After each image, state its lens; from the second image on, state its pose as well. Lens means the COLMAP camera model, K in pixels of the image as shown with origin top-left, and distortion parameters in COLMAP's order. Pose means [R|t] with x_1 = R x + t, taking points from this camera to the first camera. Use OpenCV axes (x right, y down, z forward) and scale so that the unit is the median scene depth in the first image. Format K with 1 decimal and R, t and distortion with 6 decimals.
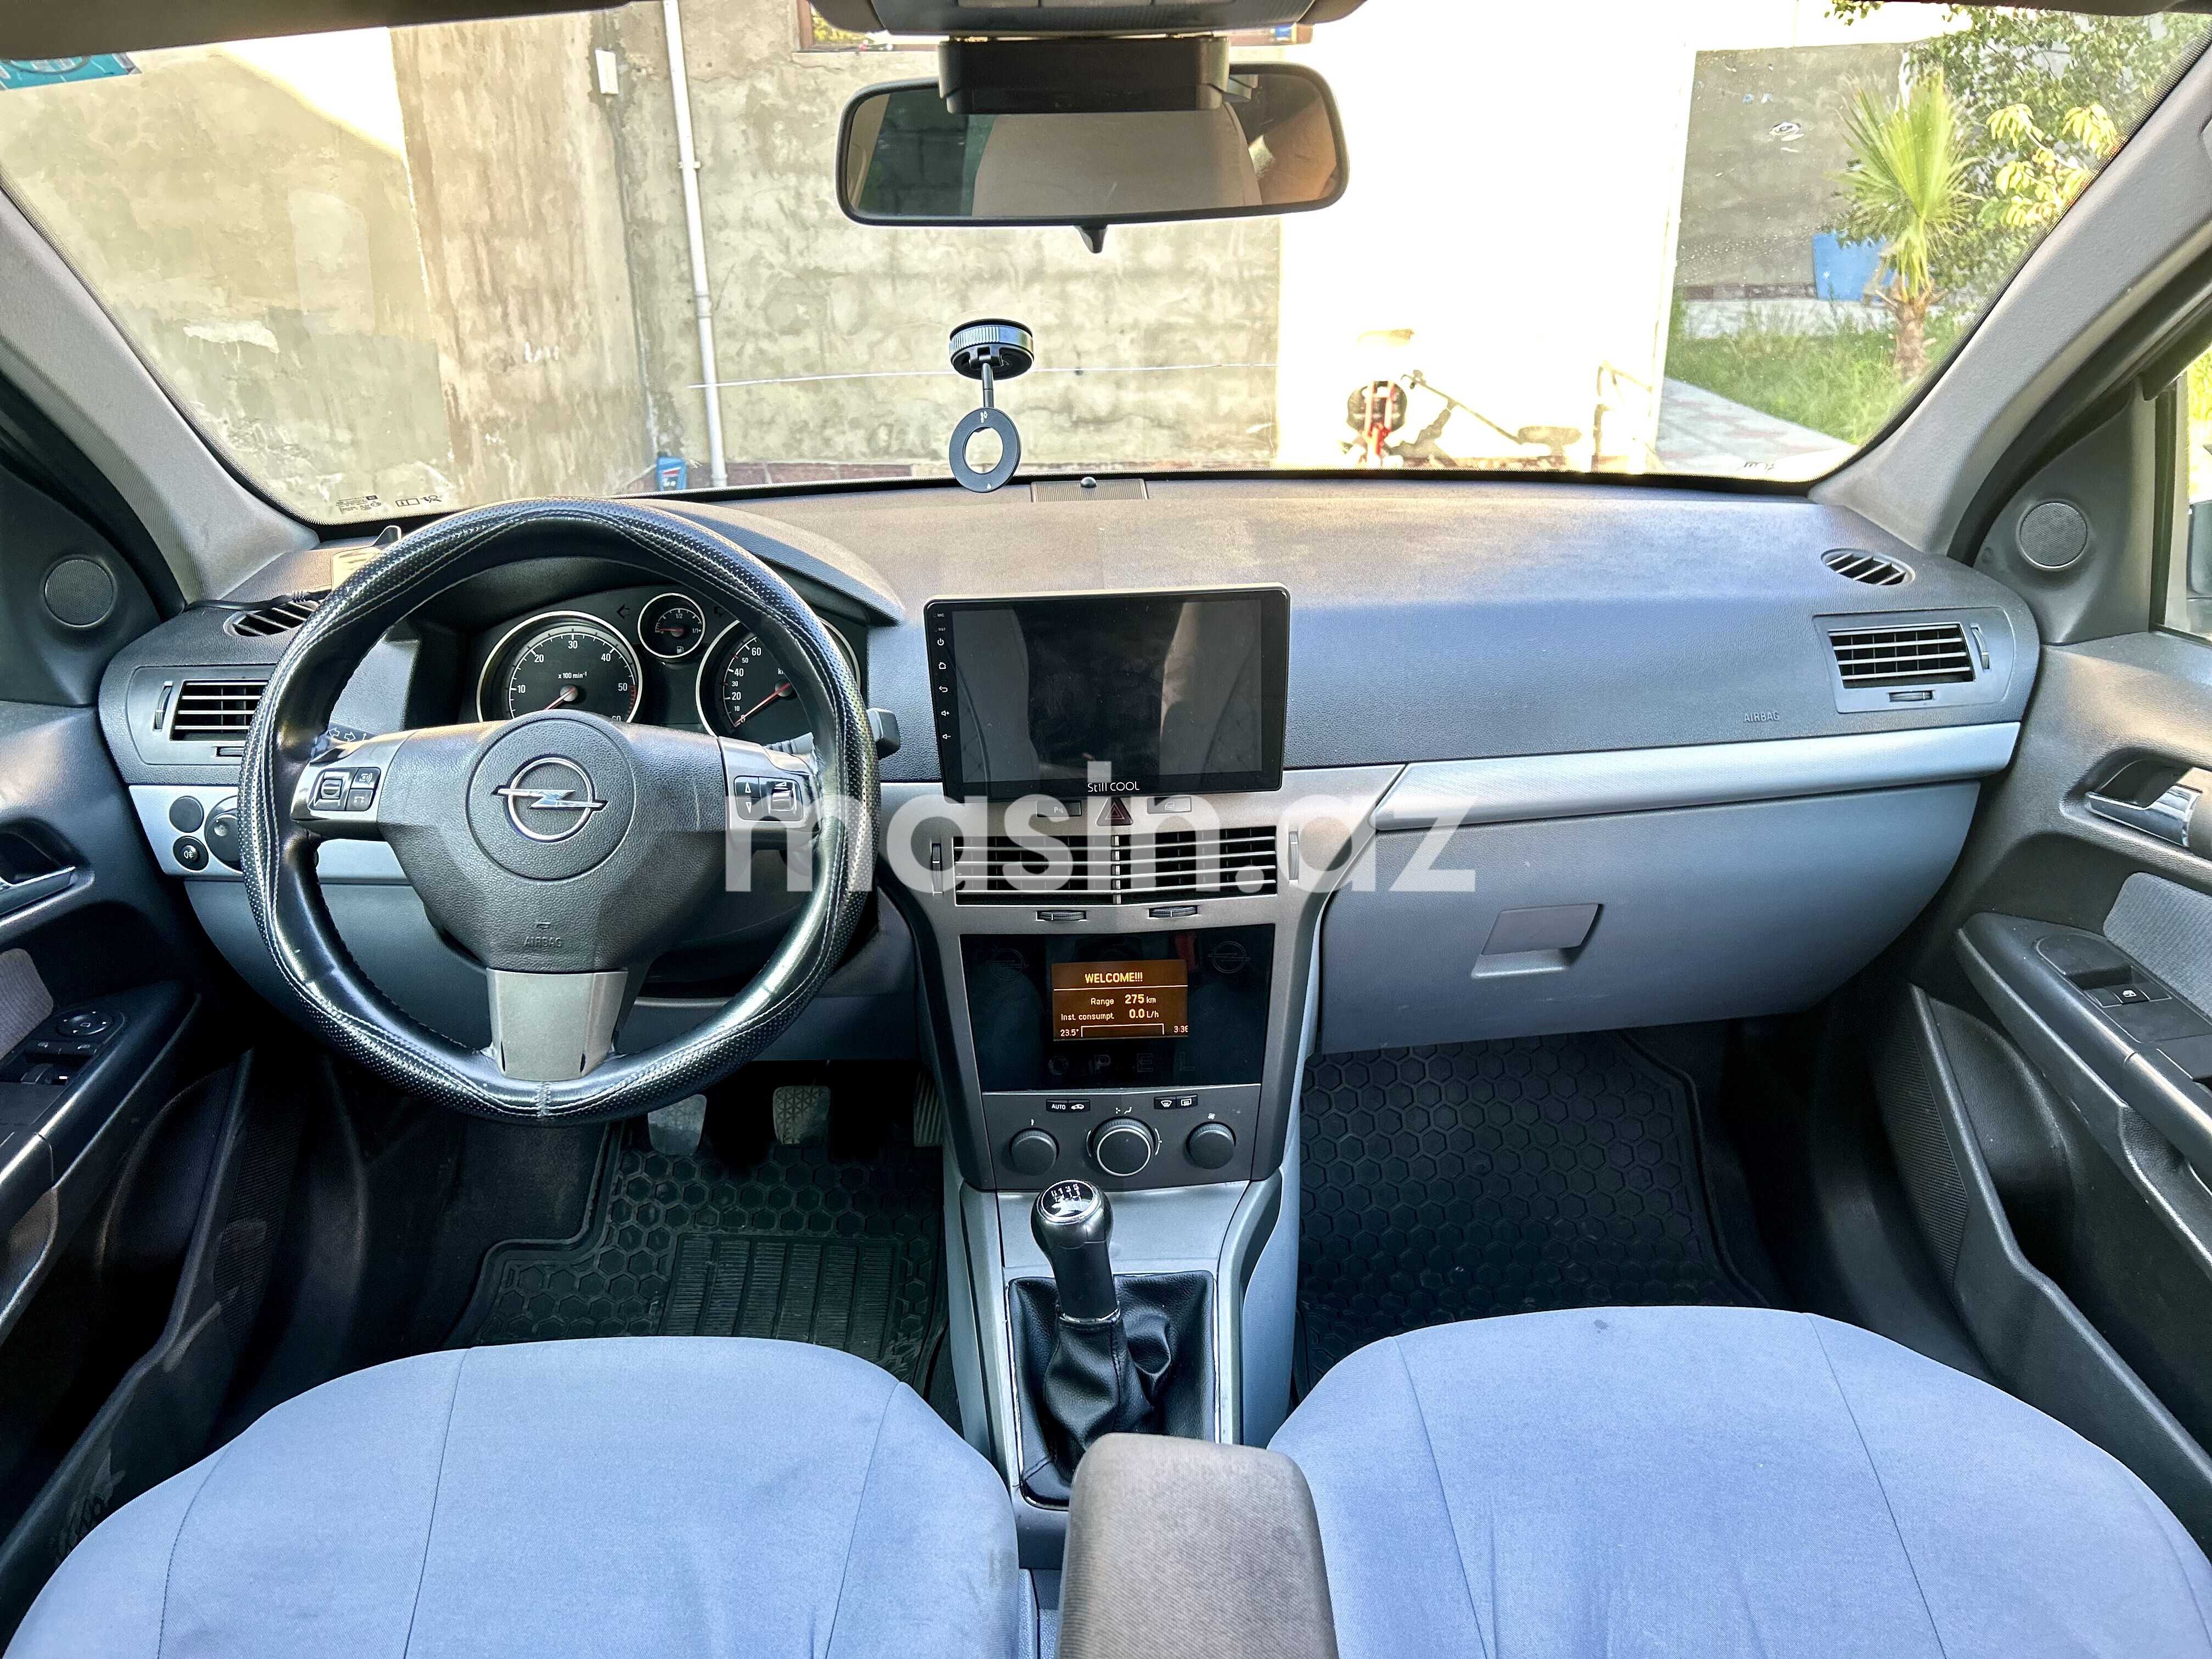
lens RADIAL K [[1636.9, 0, 1106.0], [0, 1636.9, 829.5], [0, 0, 1]] dist [0.019803, -0.001488]
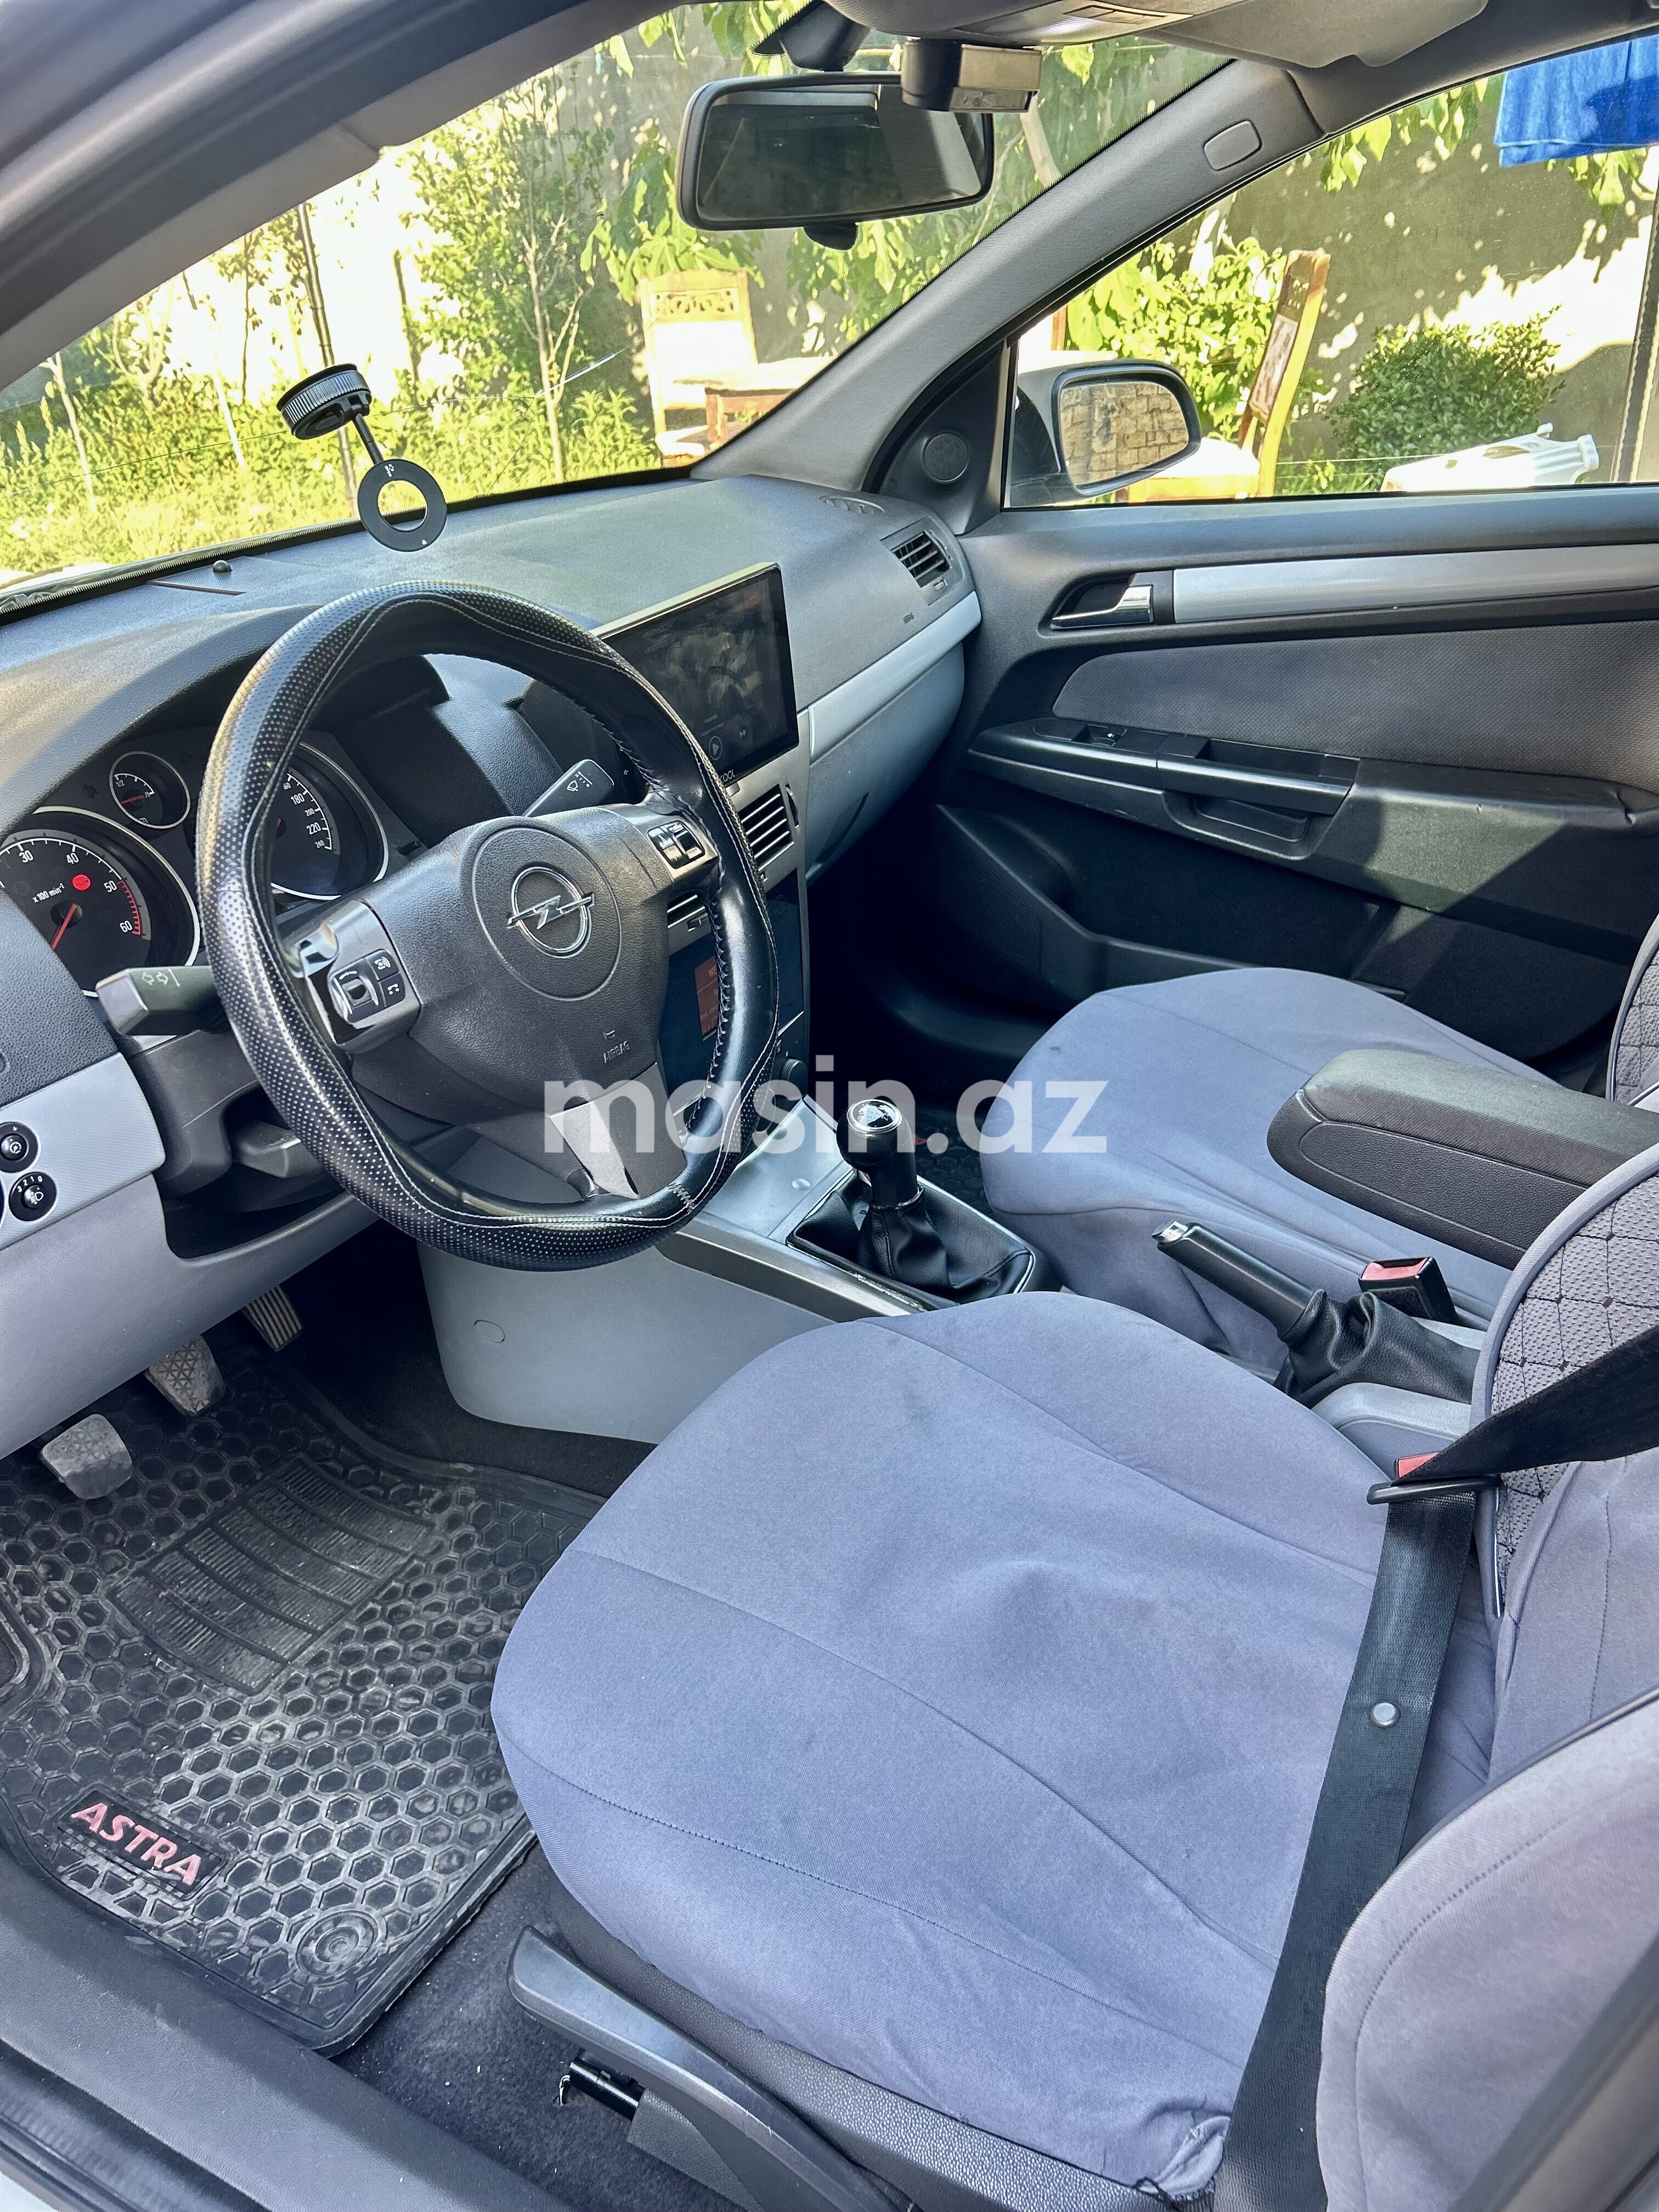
lens RADIAL K [[1636.9, 0, 829.5], [0, 1636.9, 1106.0], [0, 0, 1]] dist [0.019803, -0.001488]
pose [[0.527152, -0.419766, 0.738855, -0.729687], [0.346990, 0.900016, 0.263759, -0.077775], [-0.775698, 0.117334, 0.620100, 0.243683]]
